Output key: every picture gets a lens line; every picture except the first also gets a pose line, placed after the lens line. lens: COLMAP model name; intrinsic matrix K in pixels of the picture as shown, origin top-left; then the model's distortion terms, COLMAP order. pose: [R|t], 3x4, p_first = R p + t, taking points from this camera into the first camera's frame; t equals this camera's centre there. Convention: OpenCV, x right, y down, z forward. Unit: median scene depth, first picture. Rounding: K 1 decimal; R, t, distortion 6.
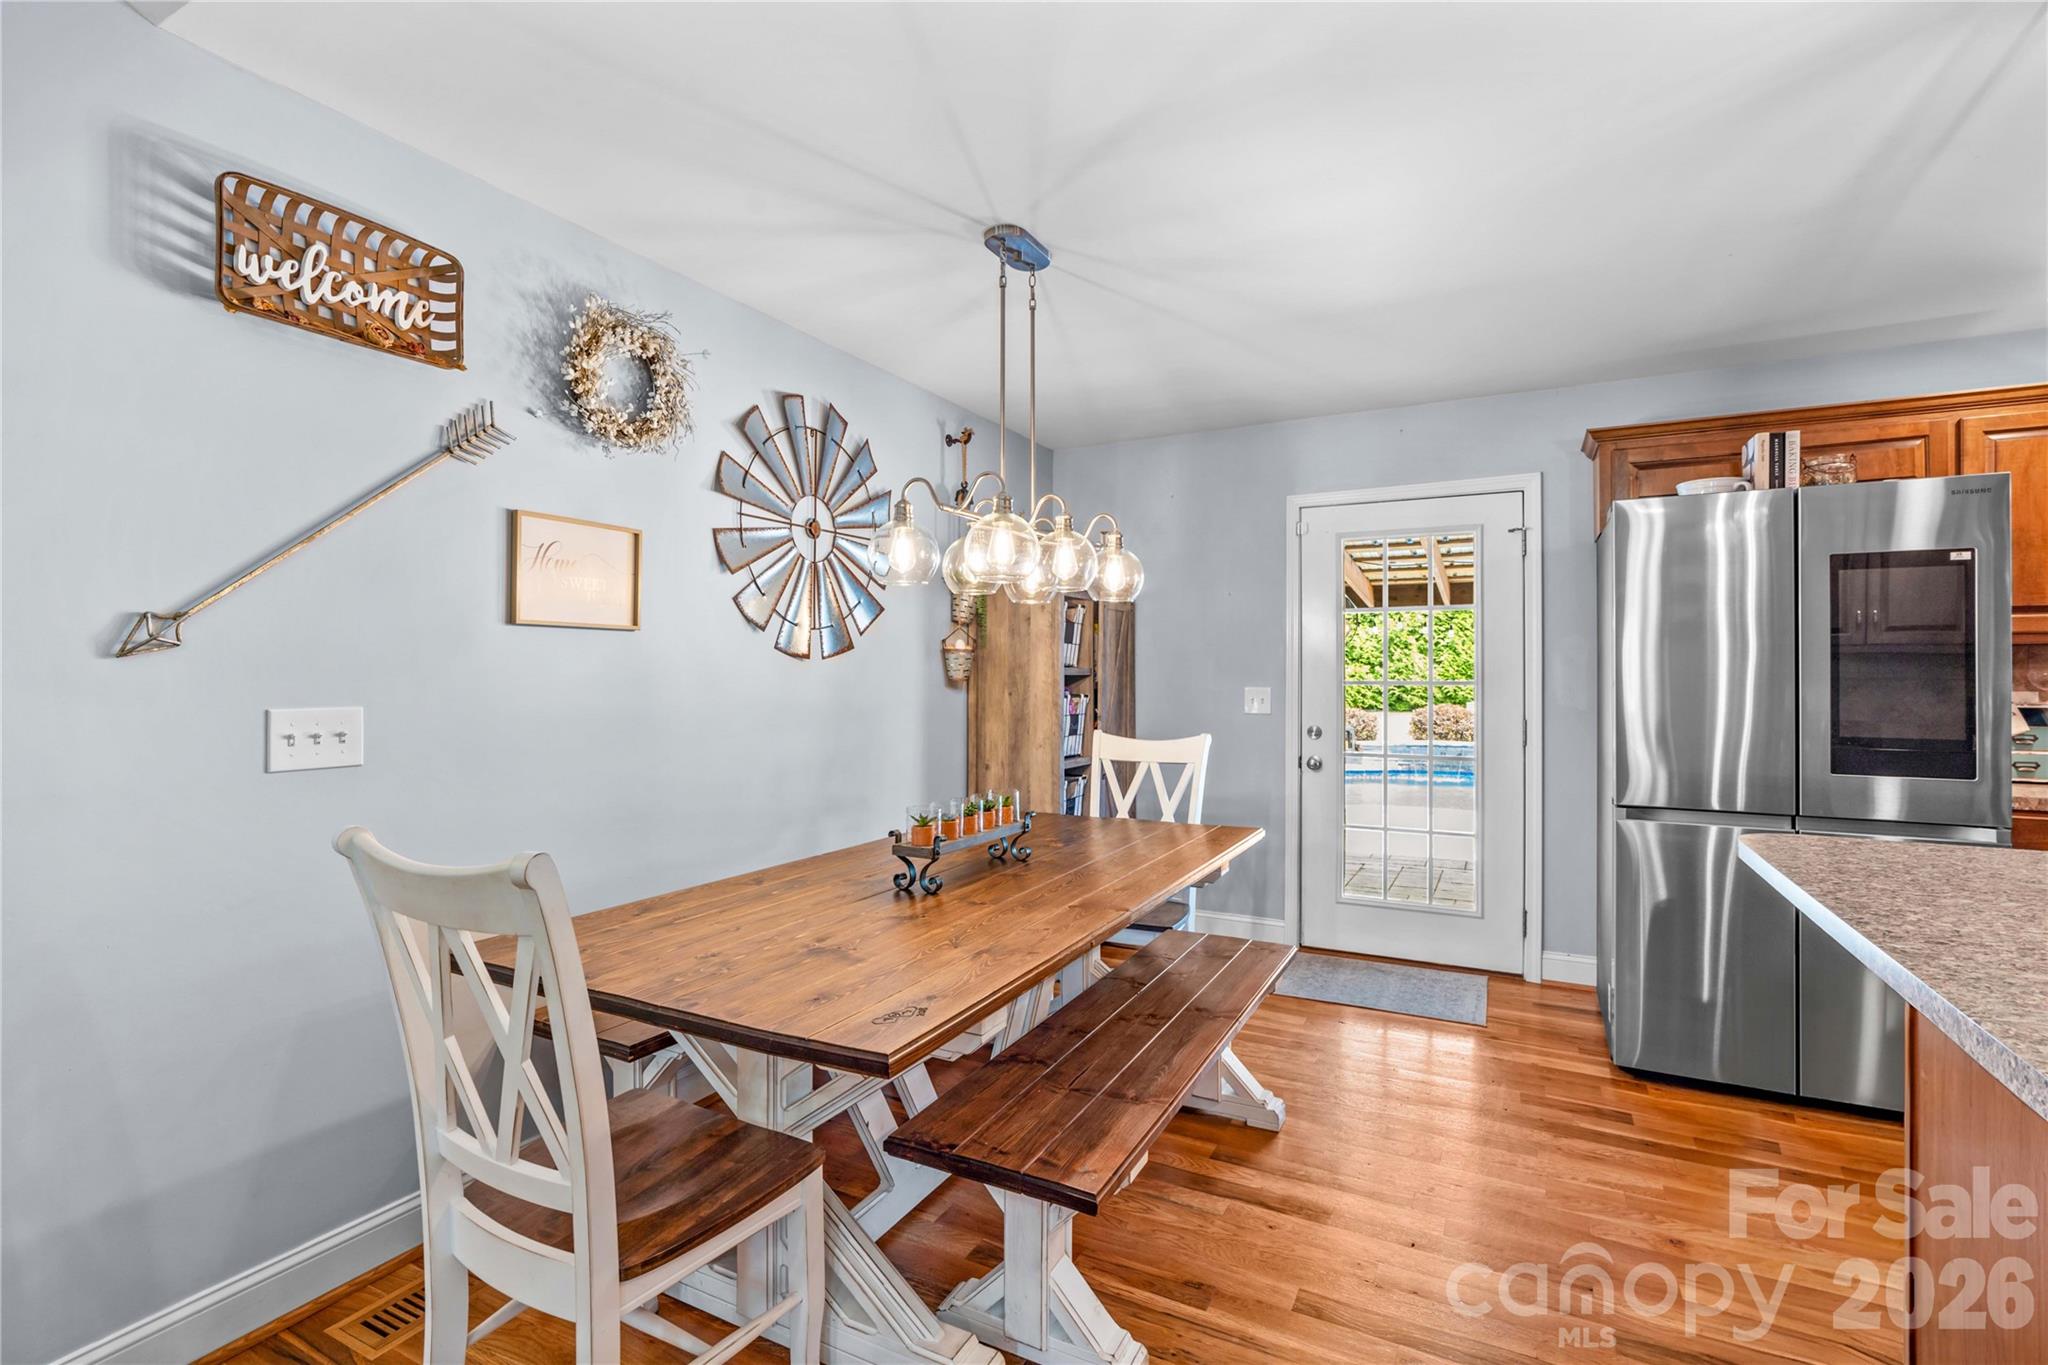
lens RADIAL K [[935.6, 0, 1019.6], [0, 935.6, 675.0], [0, 0, 1]] dist [-0.017330, 0.002522]
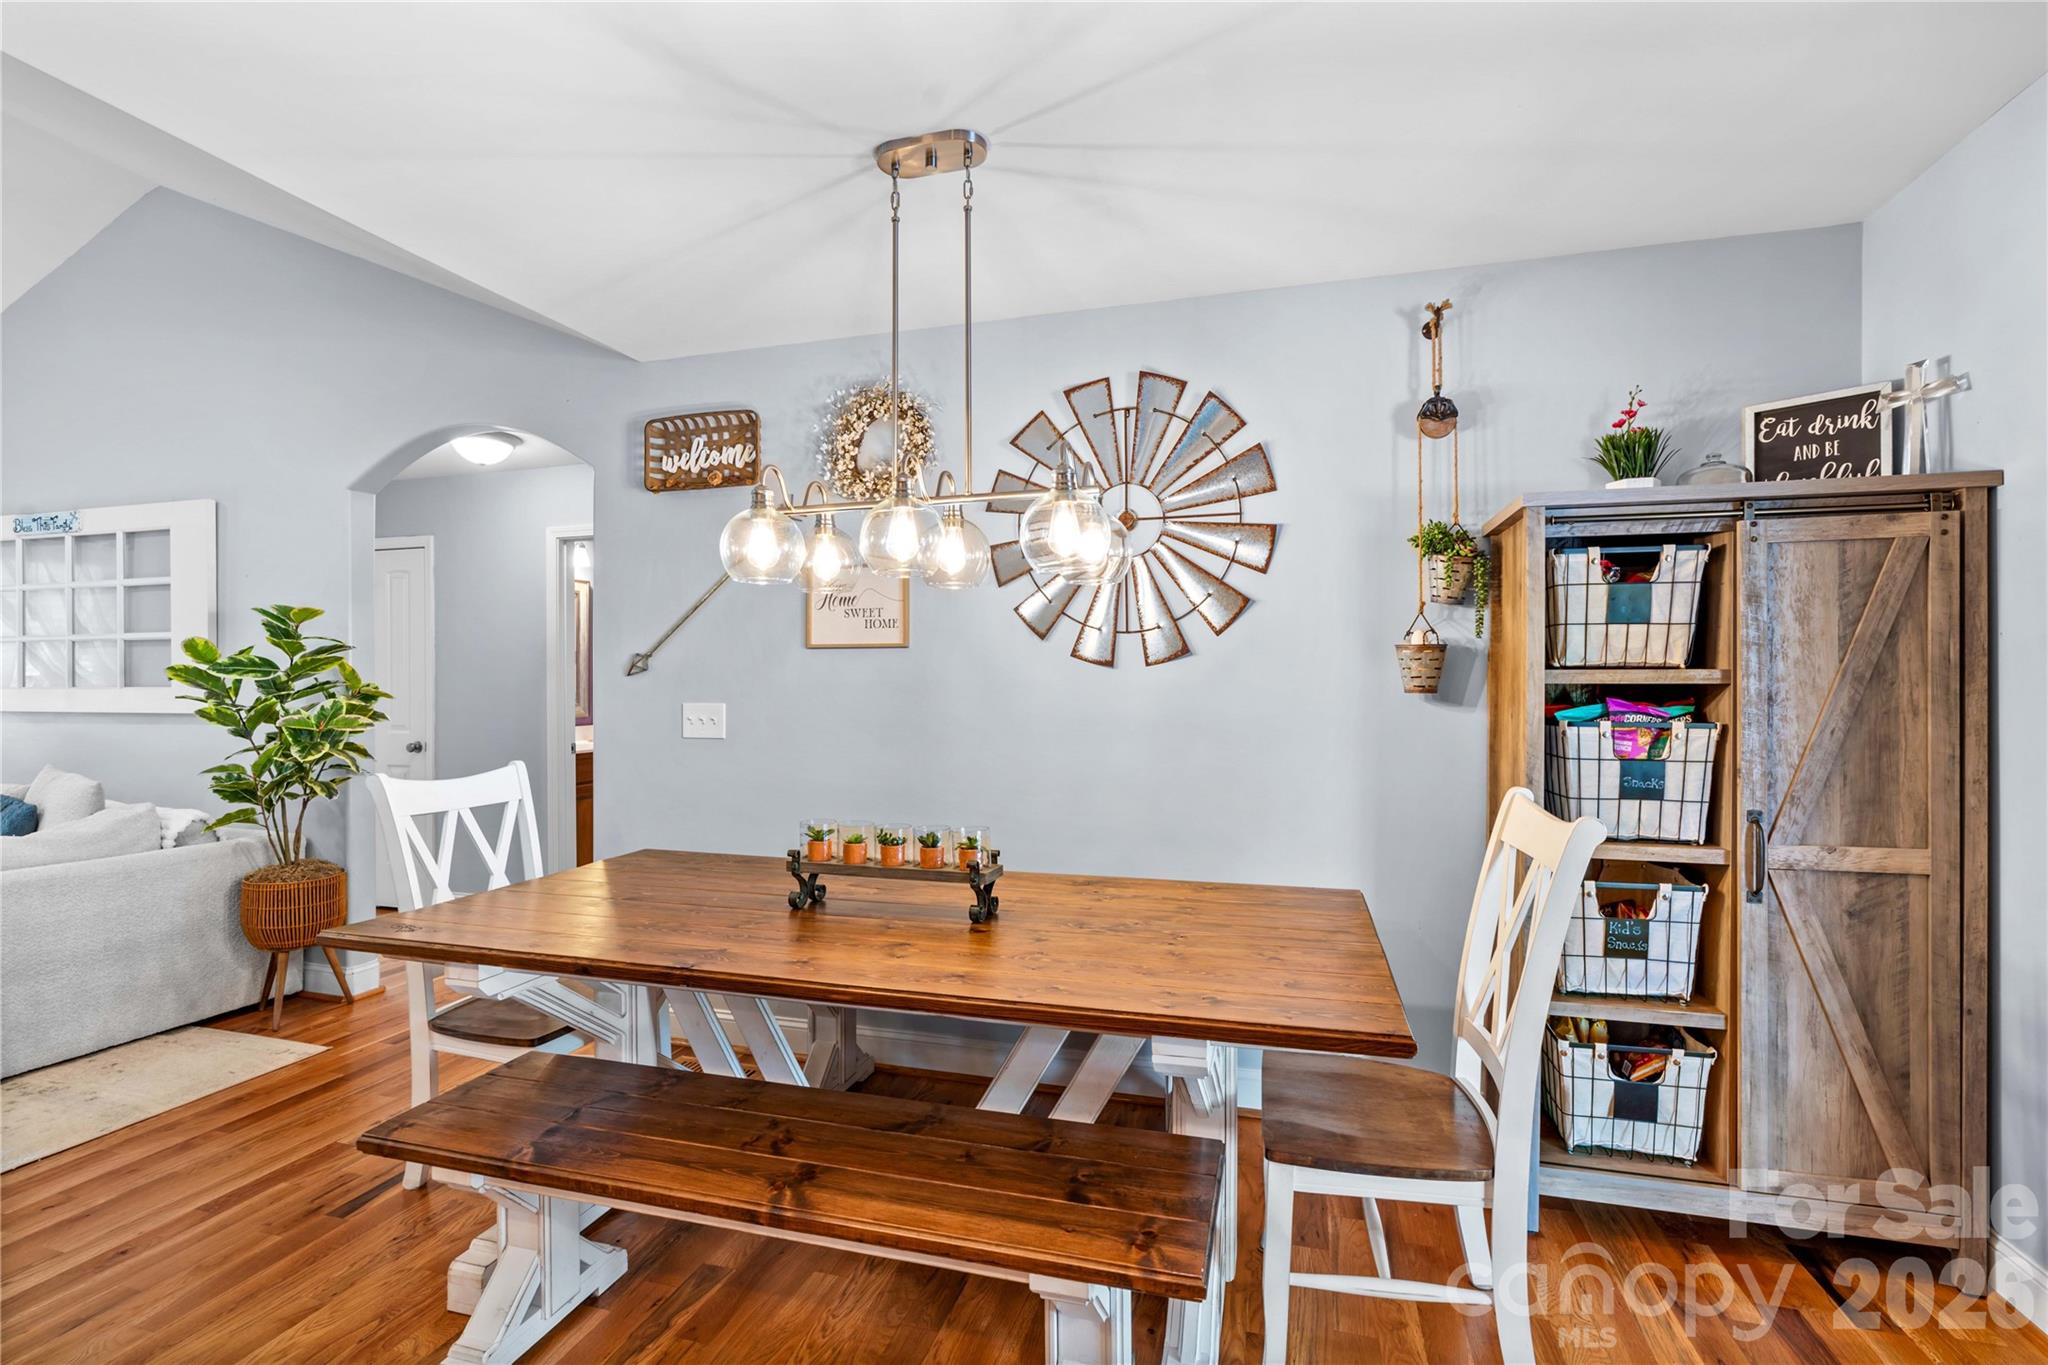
lens RADIAL K [[935.6, 0, 1013.0], [0, 935.6, 685.1], [0, 0, 1]] dist [-0.017330, 0.002522]
pose [[0.194792, 0.001854, -0.980843, 0.631675], [-0.000979, 0.999998, 0.001695, -0.001033], [0.980844, 0.000630, 0.194793, 0.721430]]
